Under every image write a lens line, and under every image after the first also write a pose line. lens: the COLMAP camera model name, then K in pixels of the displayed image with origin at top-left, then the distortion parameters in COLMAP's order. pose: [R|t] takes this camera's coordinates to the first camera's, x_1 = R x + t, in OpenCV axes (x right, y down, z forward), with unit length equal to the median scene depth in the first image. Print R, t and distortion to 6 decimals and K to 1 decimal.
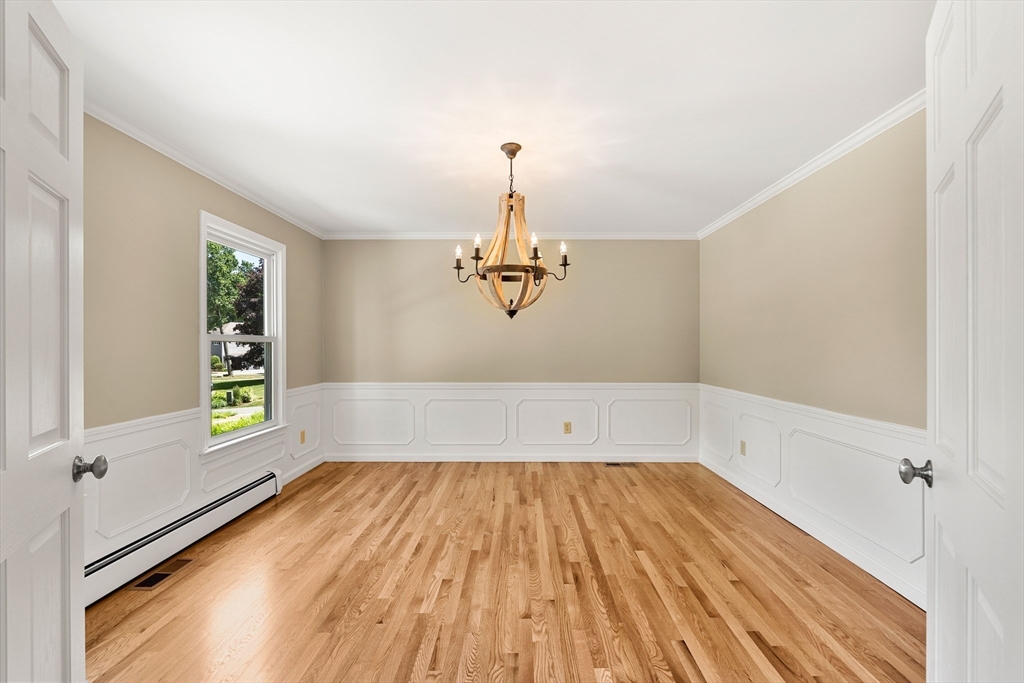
lens RADIAL K [[454.7, 0, 512.8], [0, 454.7, 344.7], [0, 0, 1]] dist [-0.001374, -0.000243]
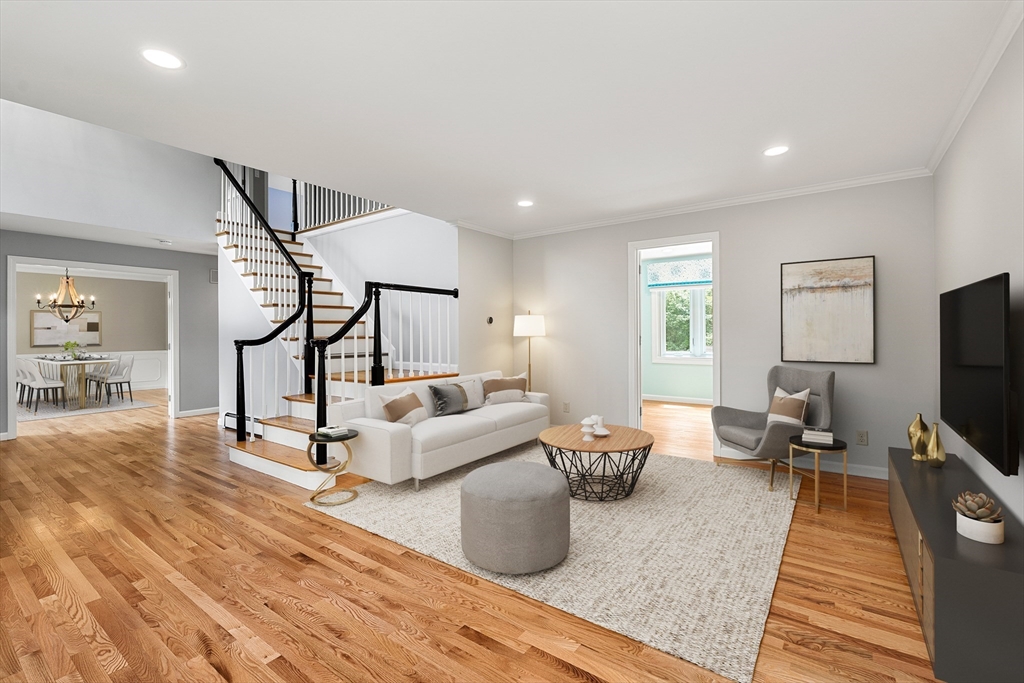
lens RADIAL K [[454.7, 0, 512.7], [0, 454.7, 336.0], [0, 0, 1]] dist [-0.001374, -0.000243]
pose [[0.577474, -0.004009, 0.816399, -0.685556], [0.001691, 0.999992, 0.003714, 0.015378], [-0.816407, -0.000764, 0.577476, -2.756467]]
